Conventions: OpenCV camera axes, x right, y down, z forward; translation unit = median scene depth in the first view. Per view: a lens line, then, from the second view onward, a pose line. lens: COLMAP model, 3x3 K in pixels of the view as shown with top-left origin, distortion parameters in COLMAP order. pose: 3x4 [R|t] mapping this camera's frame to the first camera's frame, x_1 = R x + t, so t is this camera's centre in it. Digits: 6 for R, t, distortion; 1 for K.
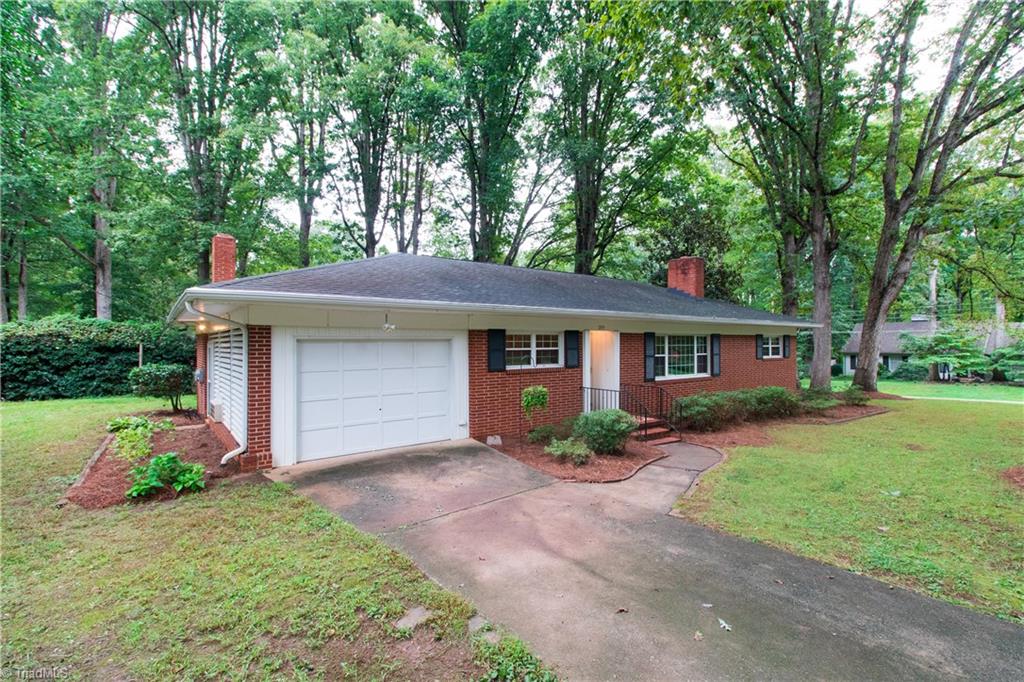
lens RADIAL K [[477.7, 0, 512.0], [0, 477.7, 341.0], [0, 0, 1]] dist [0.001300, 0.000044]
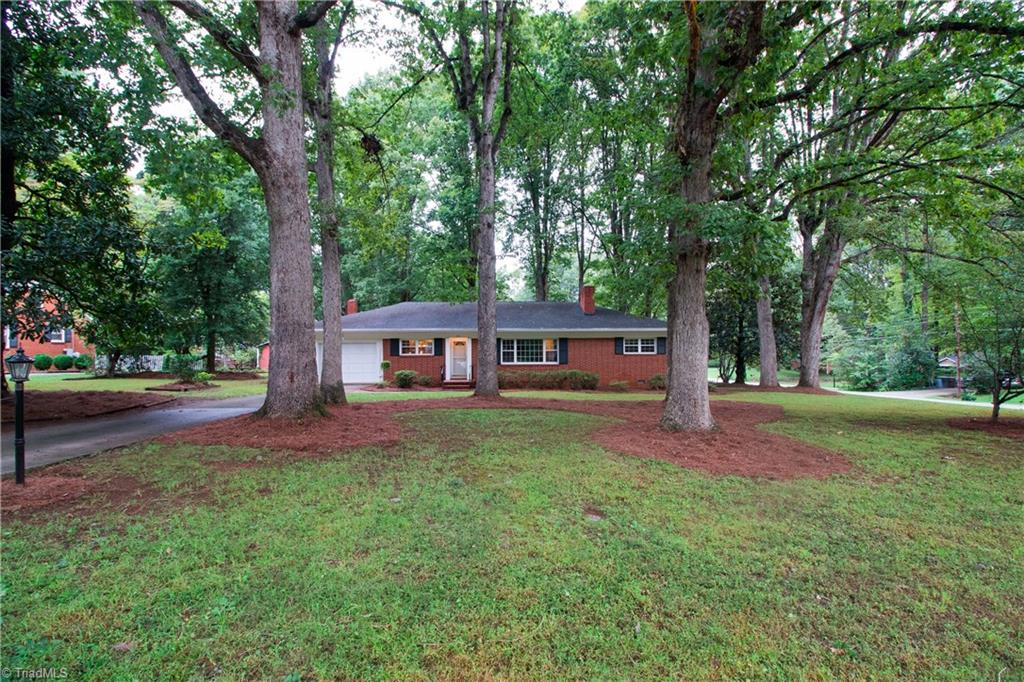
lens RADIAL K [[477.7, 0, 512.0], [0, 477.7, 341.0], [0, 0, 1]] dist [0.001300, 0.000044]
pose [[0.812895, -0.010450, -0.582316, 1.918239], [0.007096, 0.999943, -0.008040, 0.012079], [0.582367, 0.002403, 0.812923, -0.638290]]
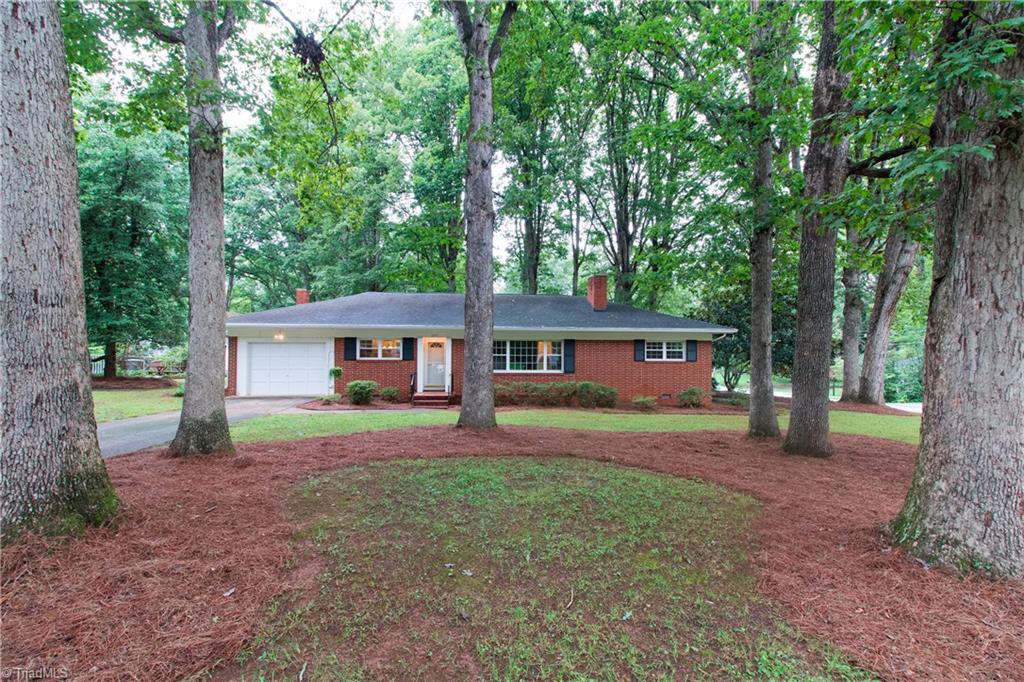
lens RADIAL K [[477.7, 0, 512.0], [0, 477.7, 341.0], [0, 0, 1]] dist [0.001300, 0.000044]
pose [[0.840312, -0.001427, -0.542102, 1.540479], [-0.005084, 0.999932, -0.010513, 0.005576], [0.542080, 0.011590, 0.840247, -0.217128]]
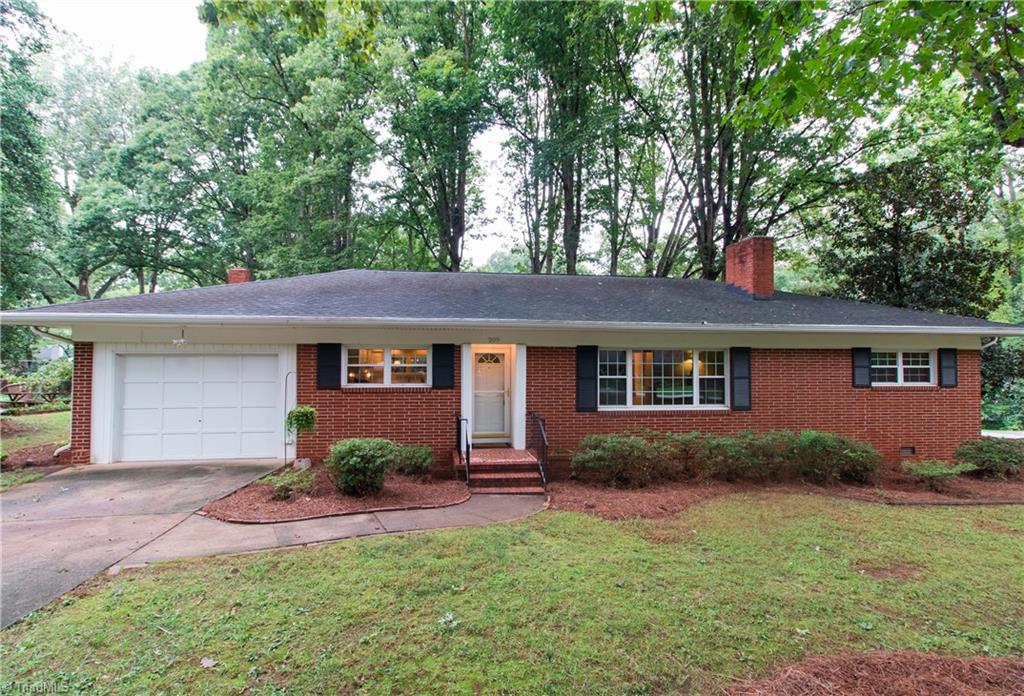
lens RADIAL K [[498.0, 0, 497.6], [0, 498.0, 349.6], [0, 0, 1]] dist [0.003362, 0.000609]
pose [[0.864949, -0.008379, -0.501790, 0.758553], [-0.002955, 0.999758, -0.021789, 0.007769], [0.501851, 0.020329, 0.864715, 0.341449]]
